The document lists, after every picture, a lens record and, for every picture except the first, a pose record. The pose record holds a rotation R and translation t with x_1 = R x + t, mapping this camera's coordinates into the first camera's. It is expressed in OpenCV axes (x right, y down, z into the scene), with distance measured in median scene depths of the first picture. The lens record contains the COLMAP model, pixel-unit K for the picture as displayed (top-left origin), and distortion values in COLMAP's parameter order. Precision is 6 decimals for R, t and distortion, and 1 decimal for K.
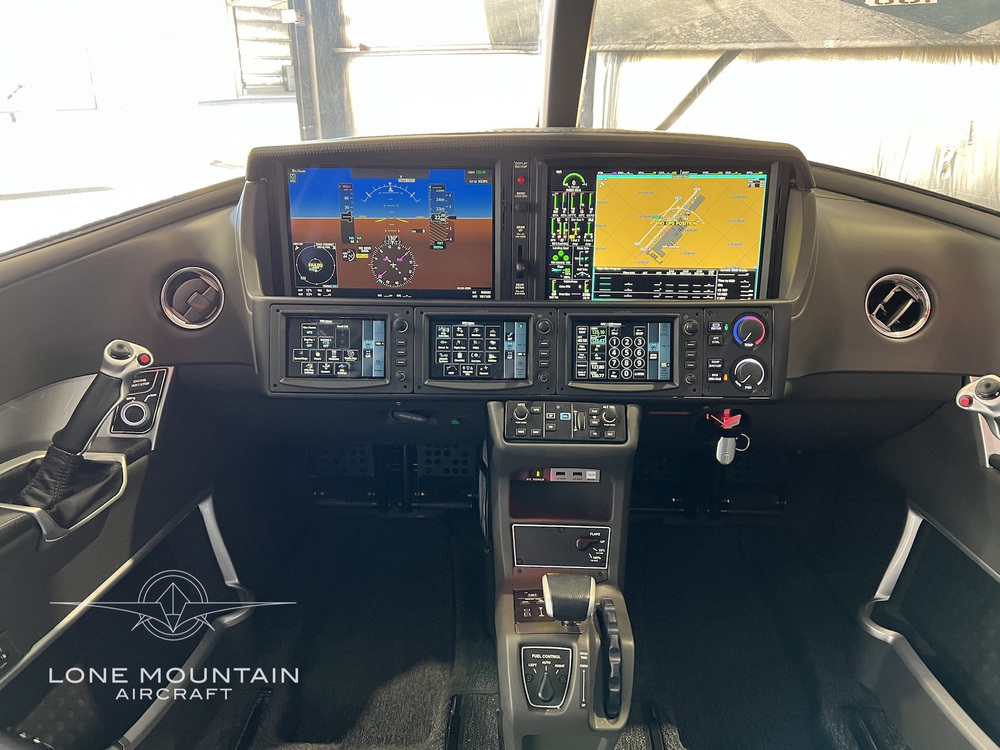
lens RADIAL K [[803.4, 0, 502.4], [0, 803.4, 420.9], [0, 0, 1]] dist [0.032053, -0.028400]
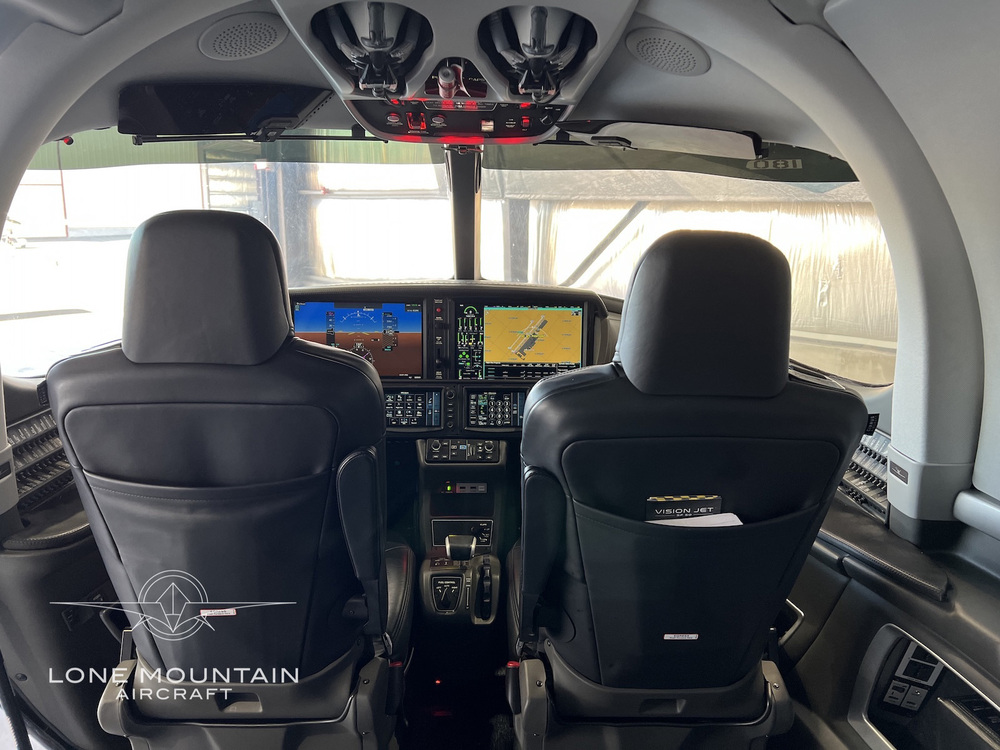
lens RADIAL K [[765.2, 0, 499.1], [0, 765.2, 373.8], [0, 0, 1]] dist [0.064390, -0.053133]
pose [[0.998065, 0.001024, 0.062169, 0.051207], [0.011316, 0.980174, -0.197816, 0.148209], [-0.061139, 0.198137, 0.978266, -0.544004]]
